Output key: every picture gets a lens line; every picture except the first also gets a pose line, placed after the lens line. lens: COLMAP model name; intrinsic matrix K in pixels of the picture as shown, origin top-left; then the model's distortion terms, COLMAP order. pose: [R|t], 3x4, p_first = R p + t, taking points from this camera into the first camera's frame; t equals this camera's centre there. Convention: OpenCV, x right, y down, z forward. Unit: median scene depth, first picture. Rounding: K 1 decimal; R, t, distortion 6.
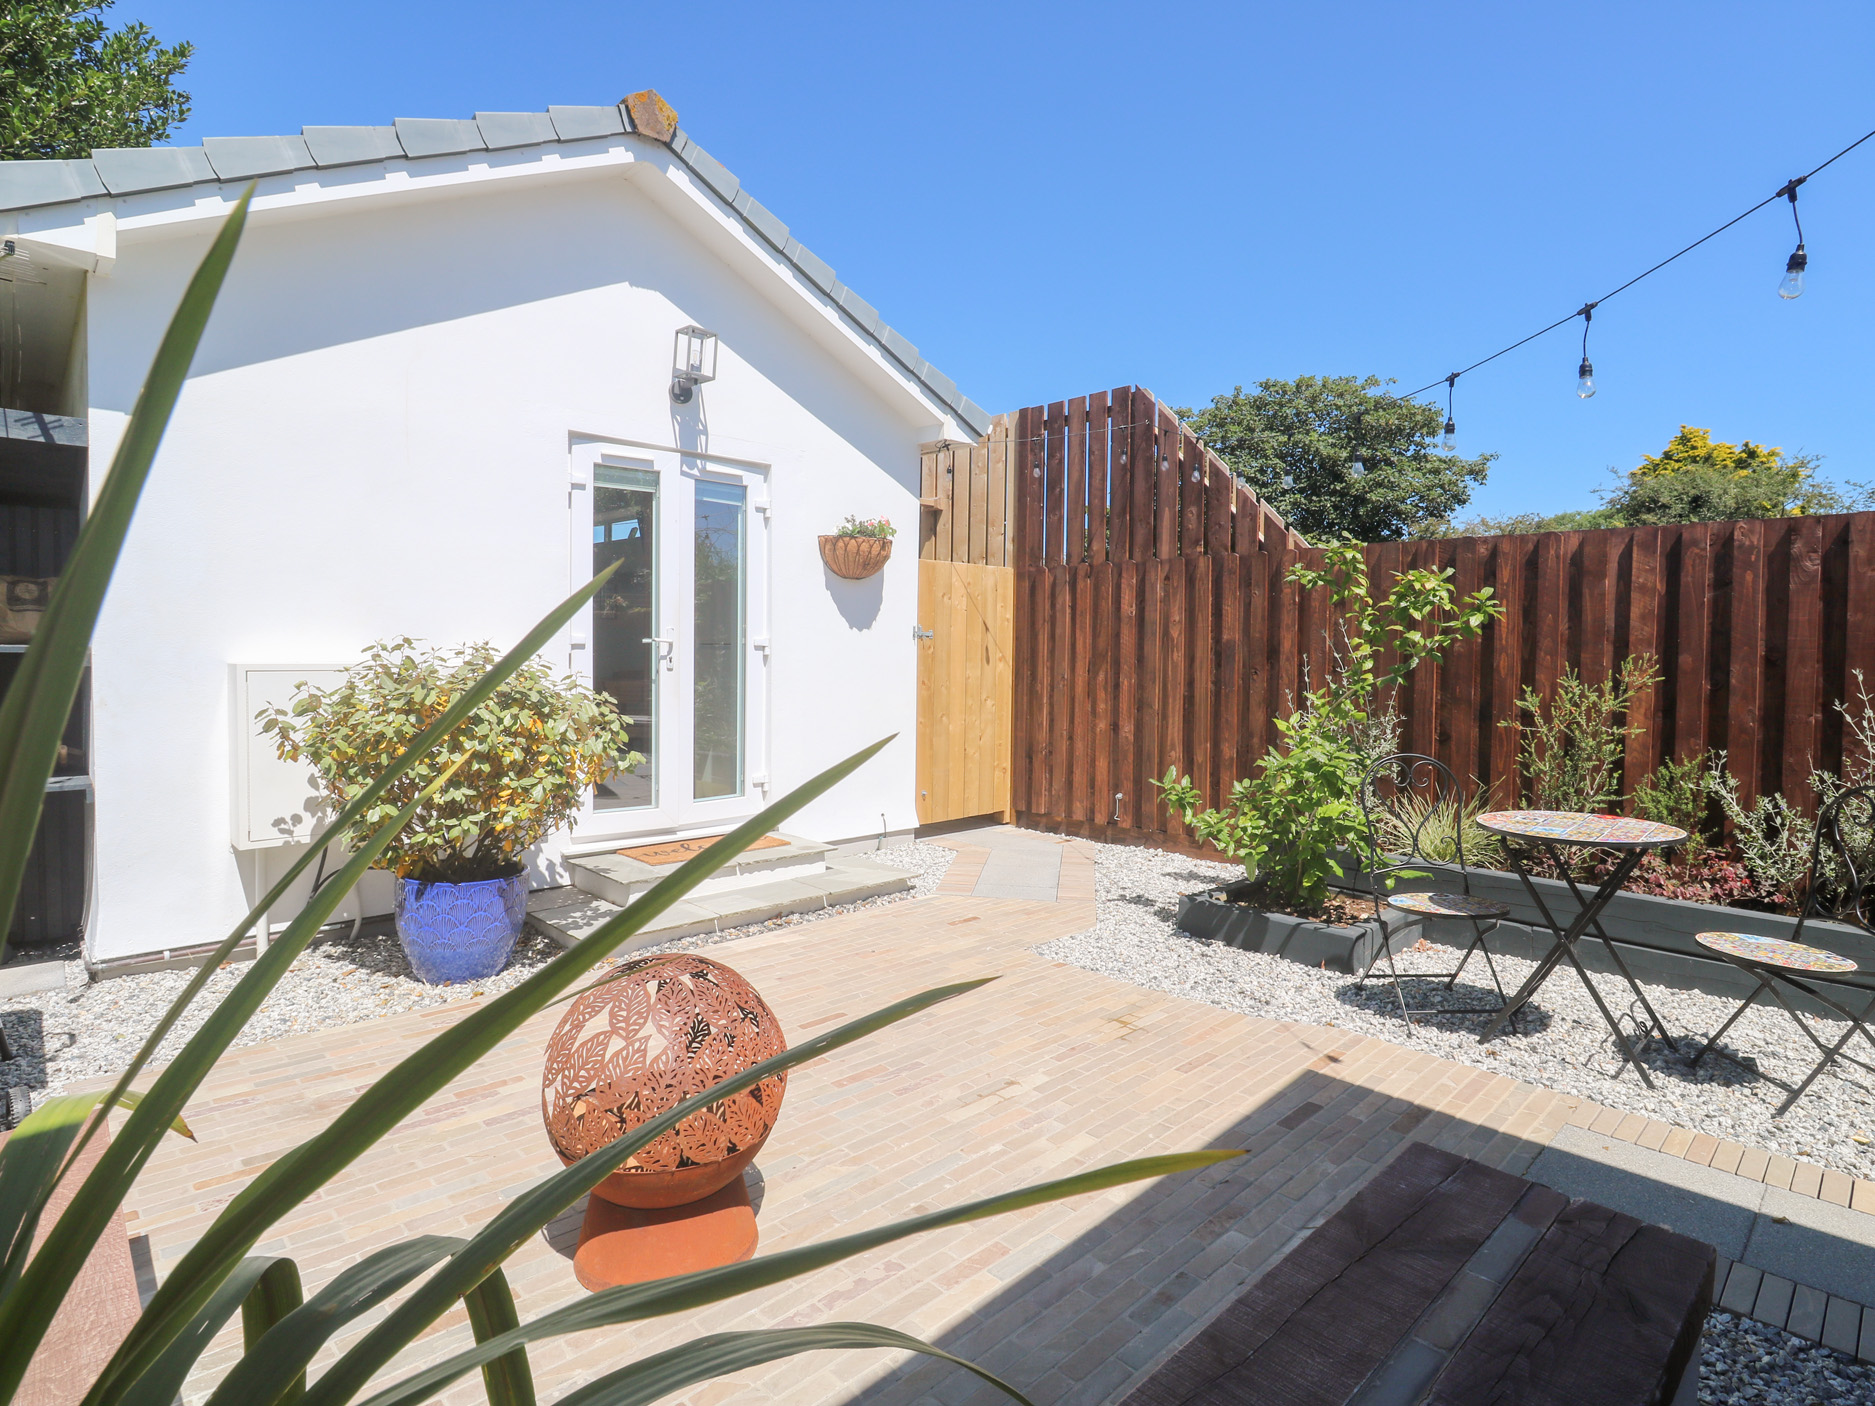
lens RADIAL K [[973.5, 0, 965.6], [0, 973.5, 682.8], [0, 0, 1]] dist [-0.003868, -0.009445]
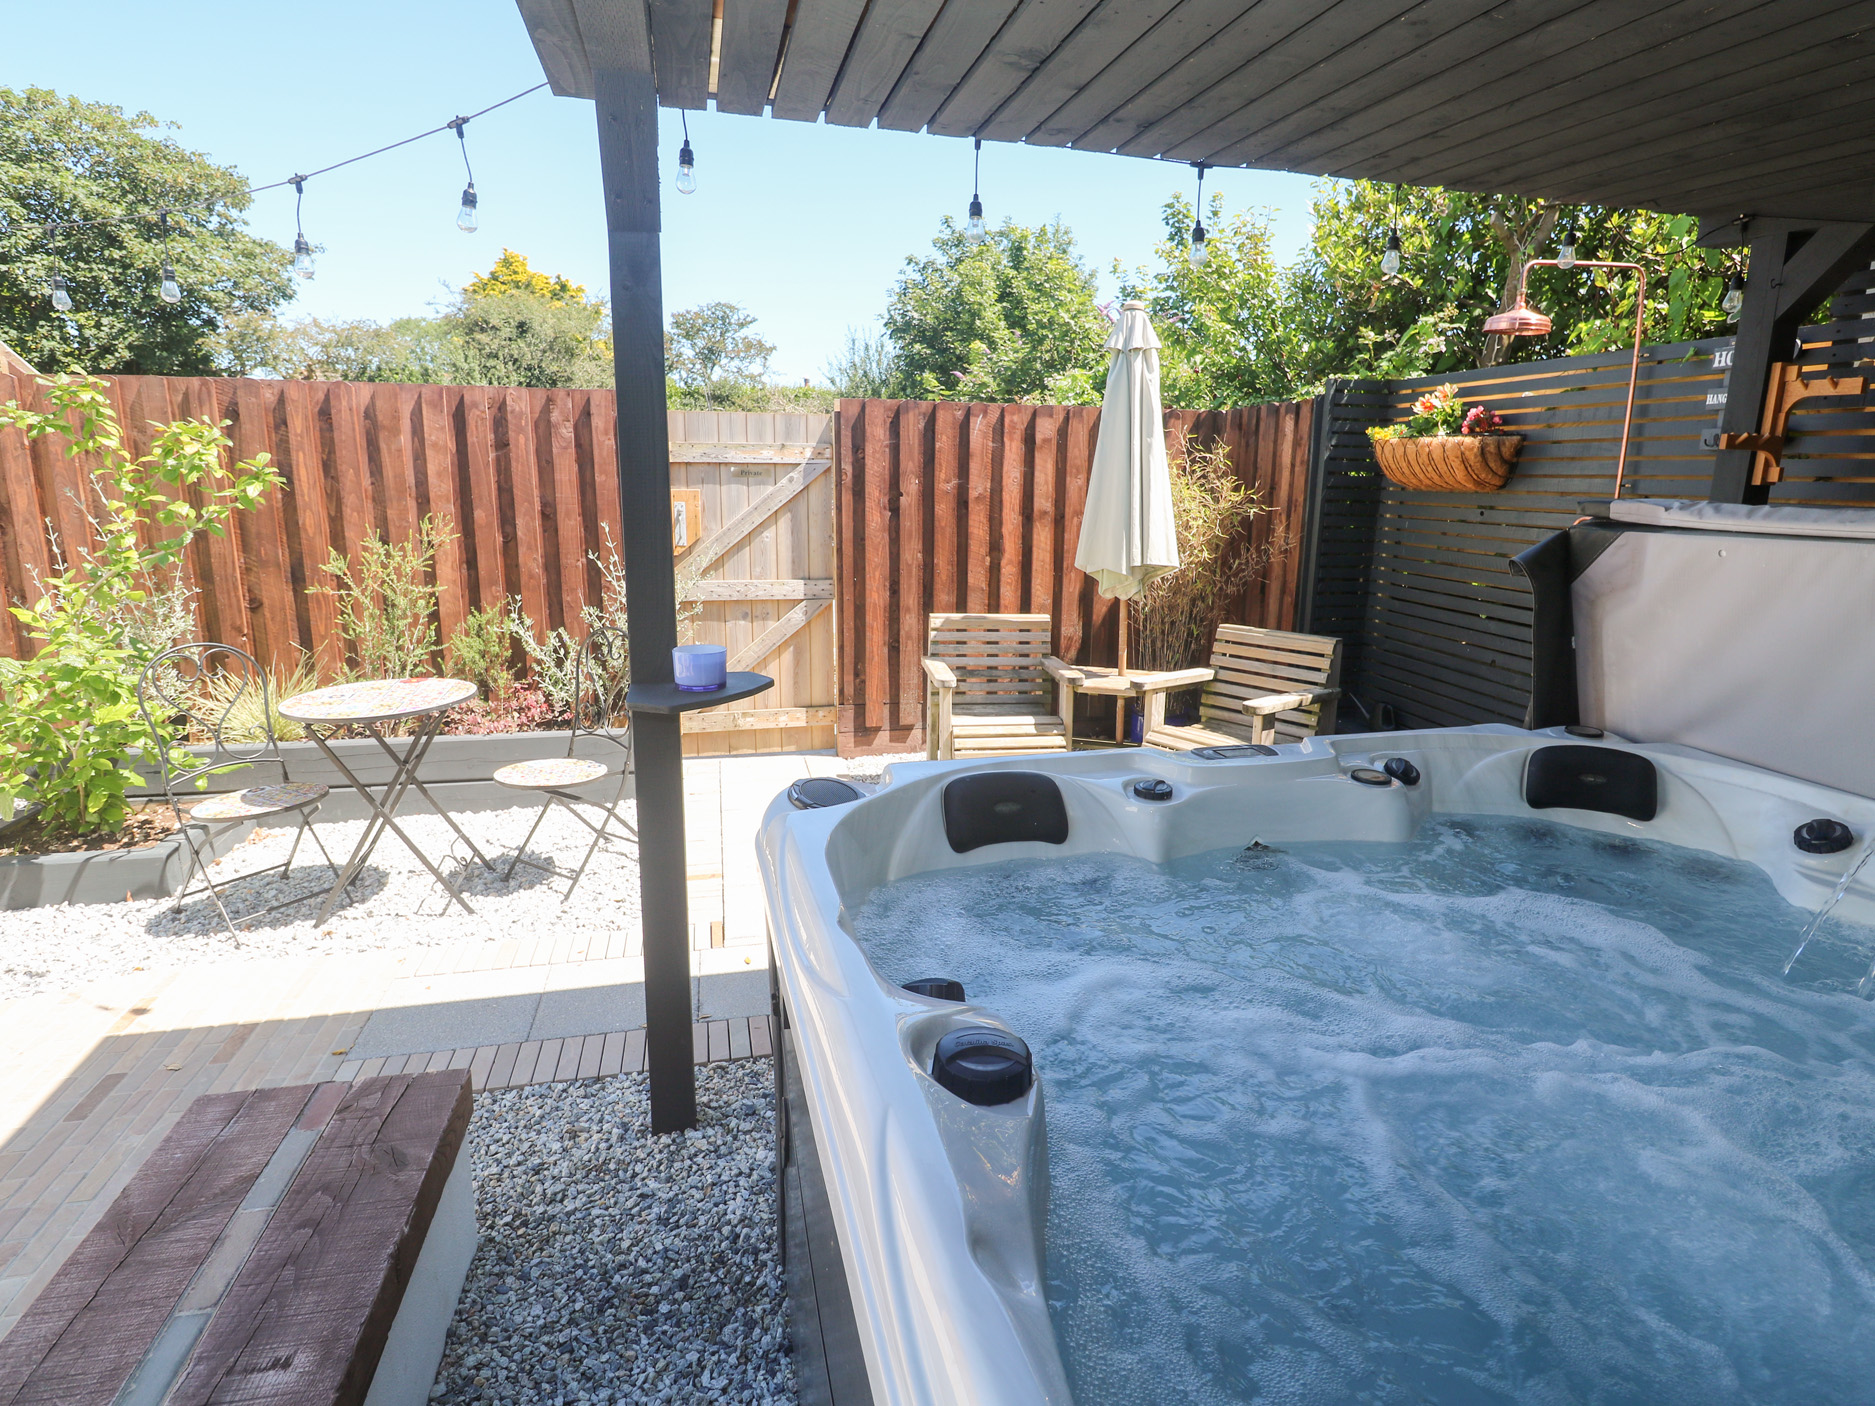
lens RADIAL K [[998.9, 0, 958.8], [0, 998.9, 684.8], [0, 0, 1]] dist [-0.001609, -0.011527]
pose [[0.515039, -0.181555, 0.837719, 0.043243], [0.021425, 0.979733, 0.199161, -0.048643], [-0.856899, -0.084628, 0.508490, -0.052821]]
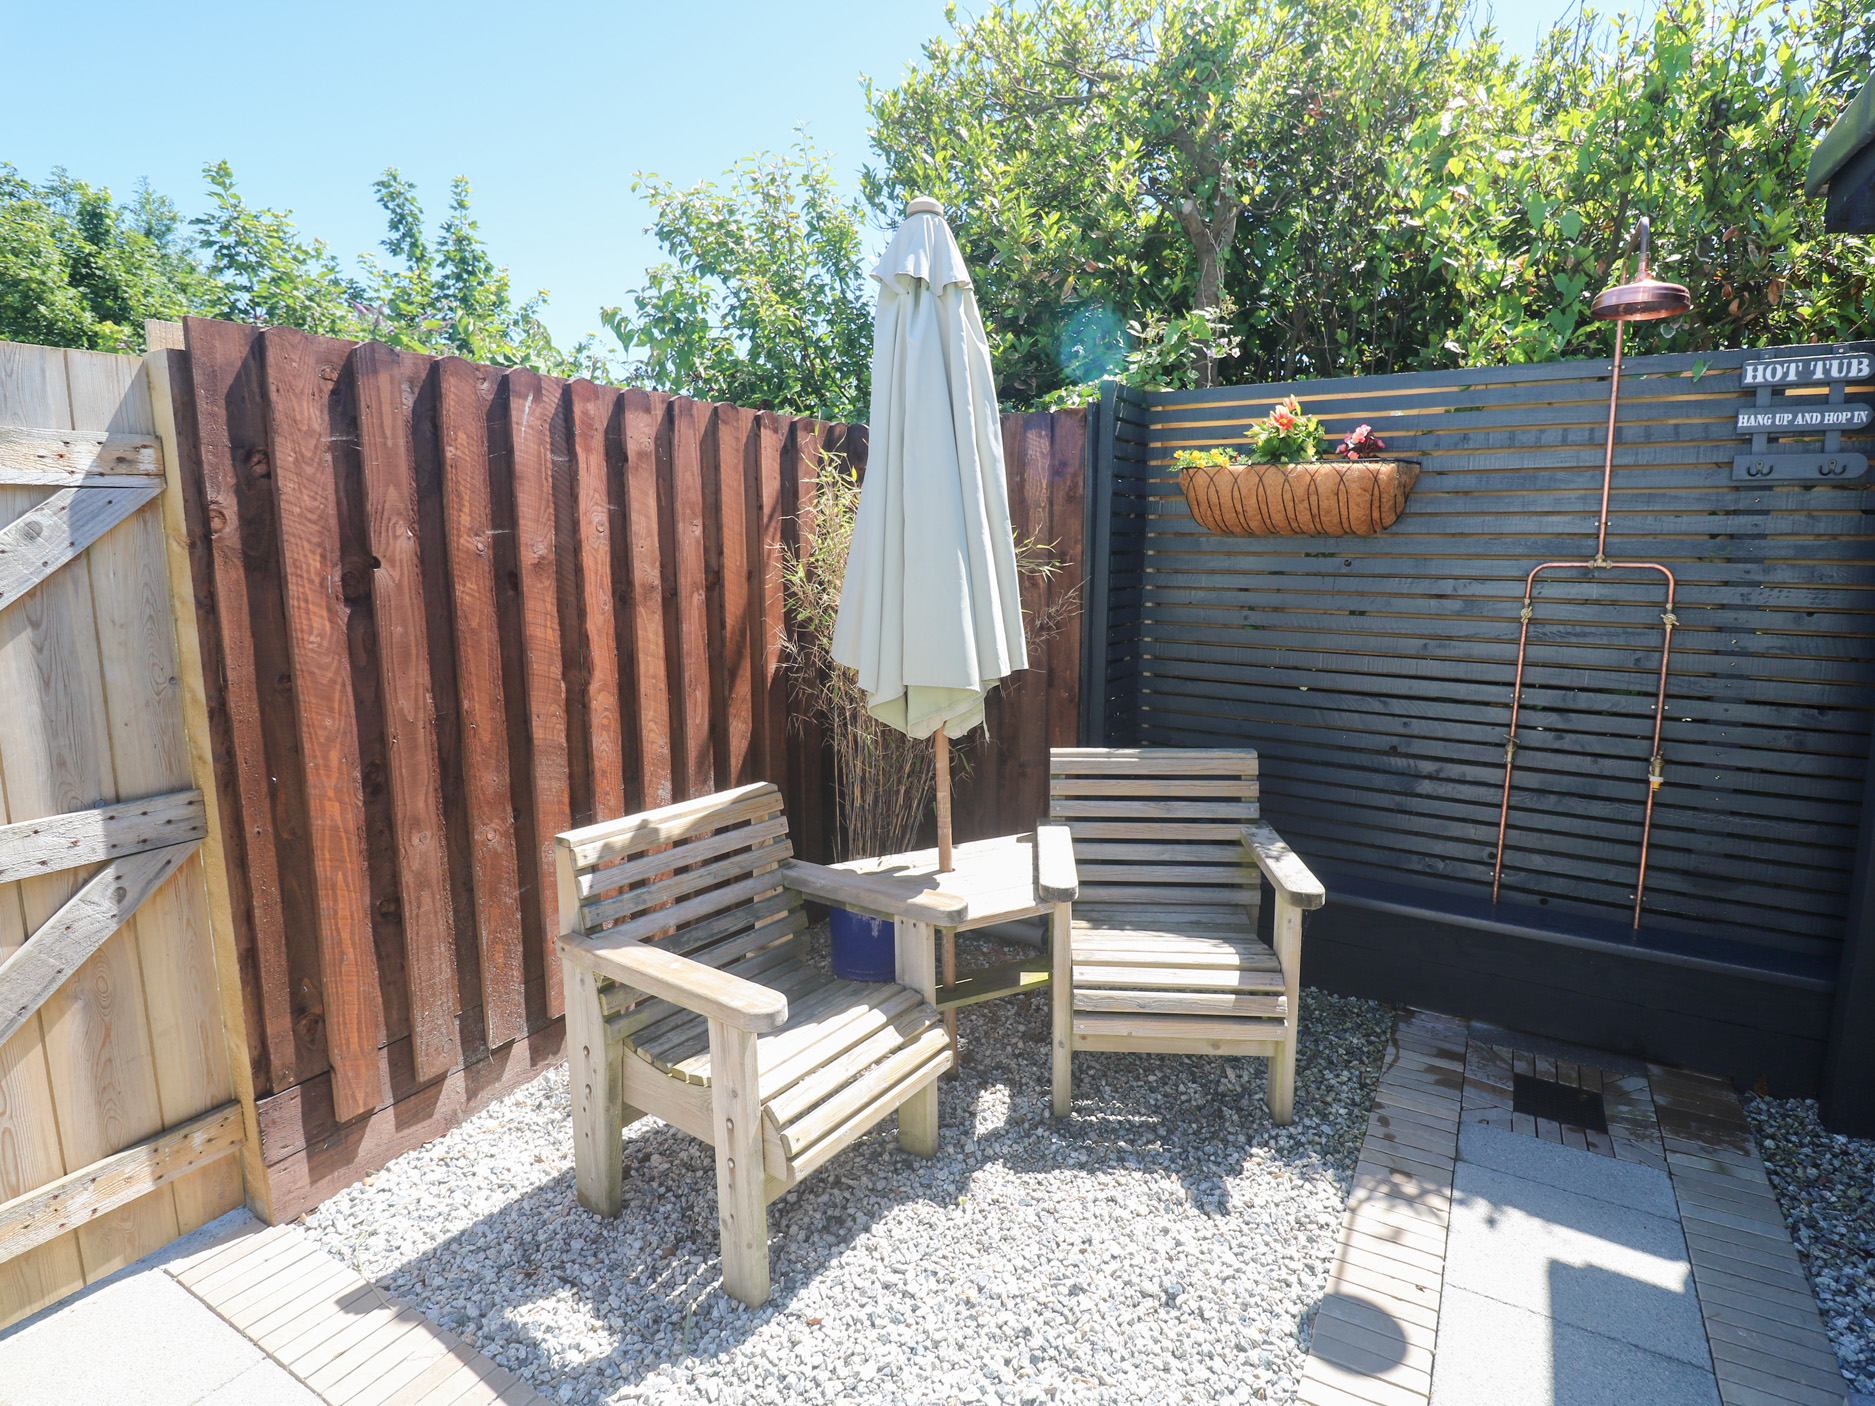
lens RADIAL K [[973.5, 0, 965.6], [0, 973.5, 682.8], [0, 0, 1]] dist [-0.003868, -0.009445]
pose [[-0.273627, -0.153128, 0.949568, 0.507285], [0.027456, 0.985600, 0.166850, -0.049477], [-0.961444, 0.071726, -0.265483, 0.501219]]
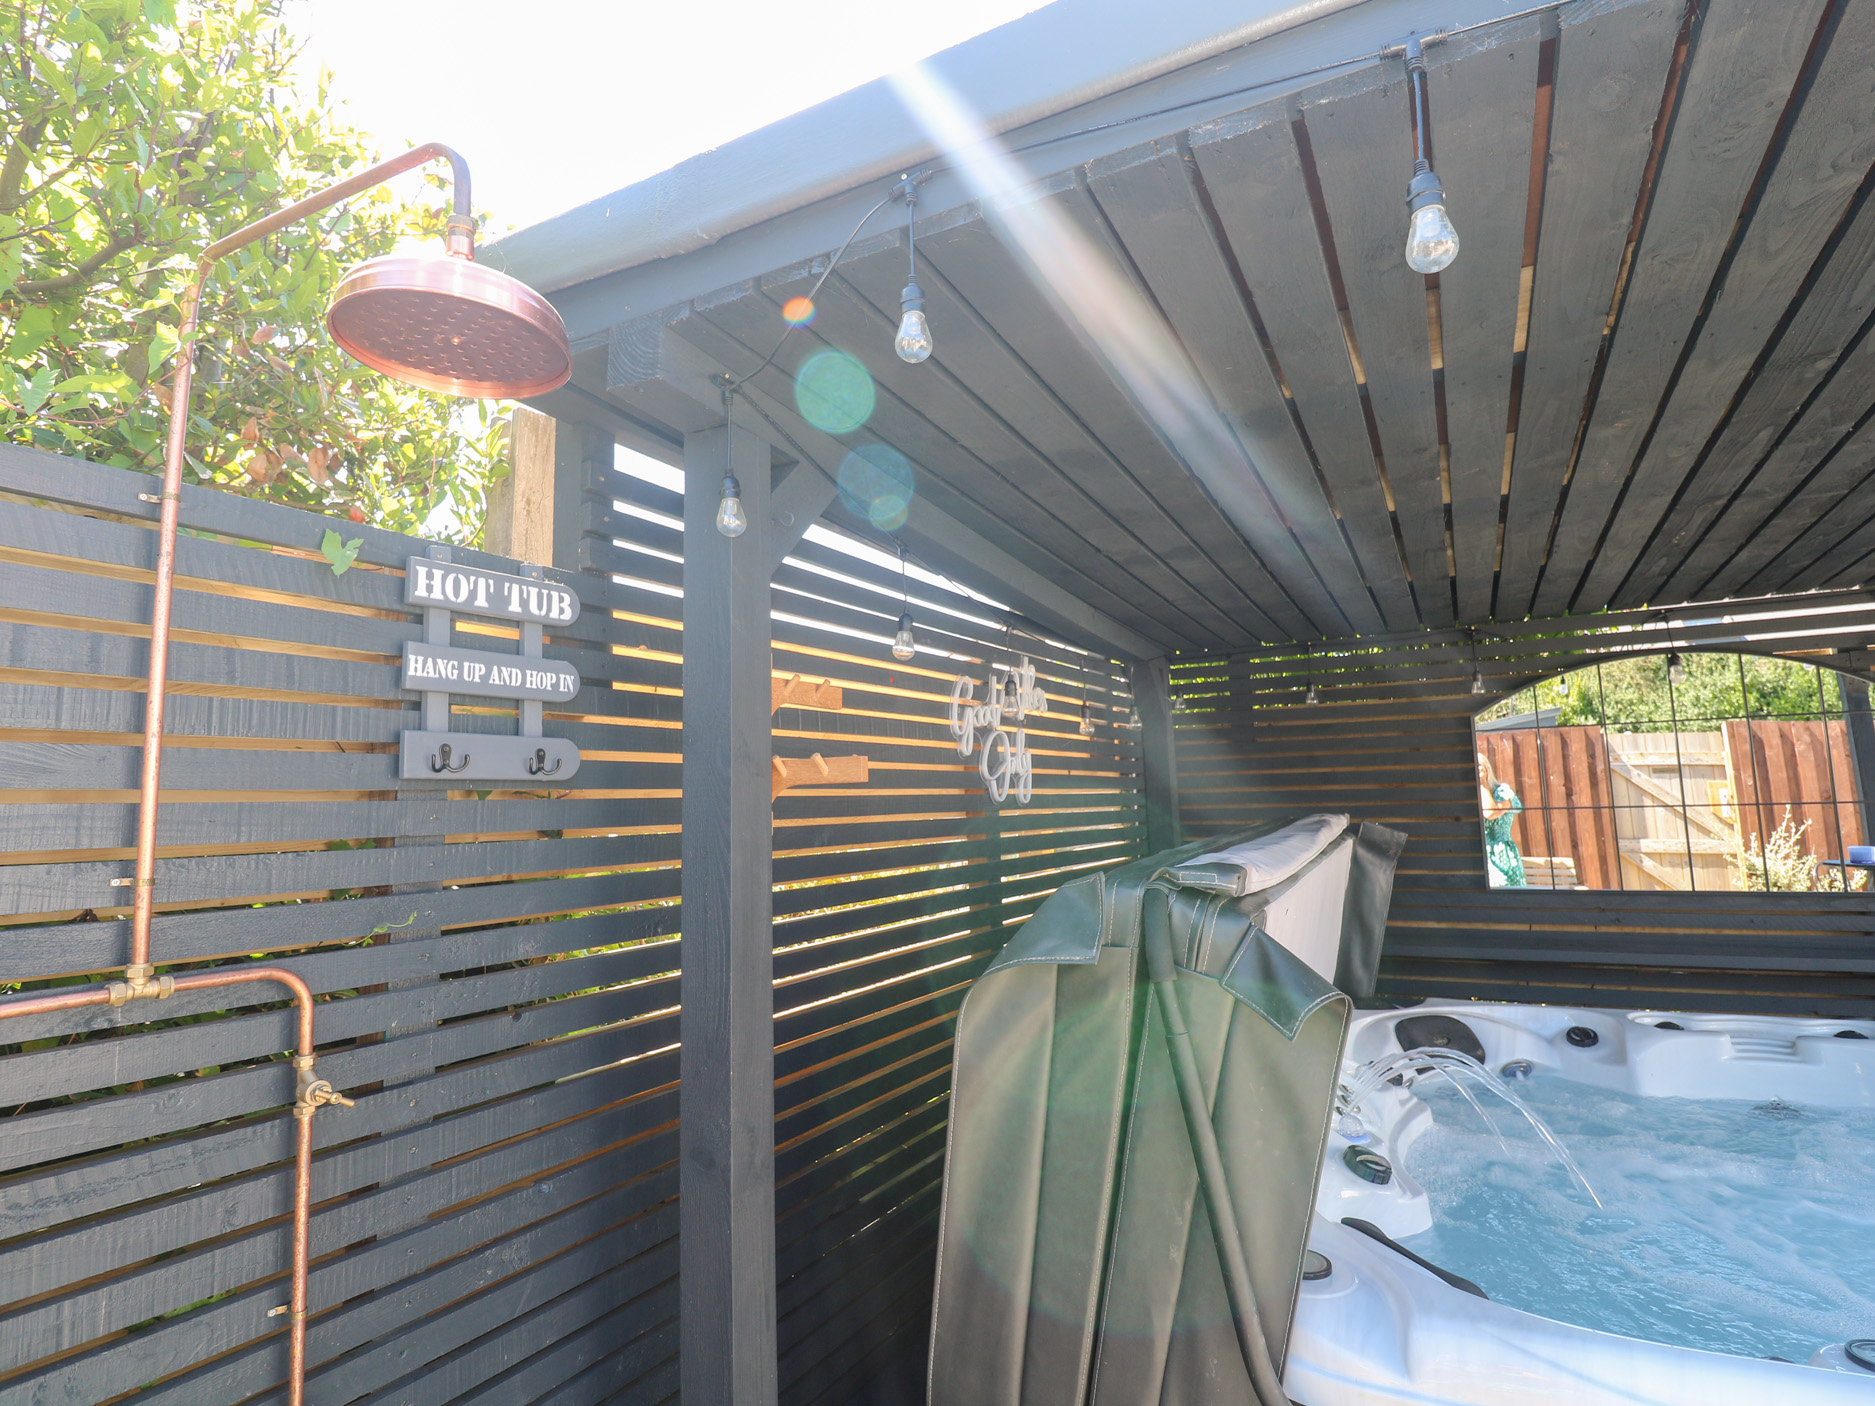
lens RADIAL K [[973.5, 0, 965.6], [0, 973.5, 682.8], [0, 0, 1]] dist [-0.003868, -0.009445]
pose [[-0.958514, -0.023610, -0.284065, 0.889862], [0.002918, 0.995699, -0.092603, -0.061549], [0.285030, -0.089590, -0.954323, 0.213889]]
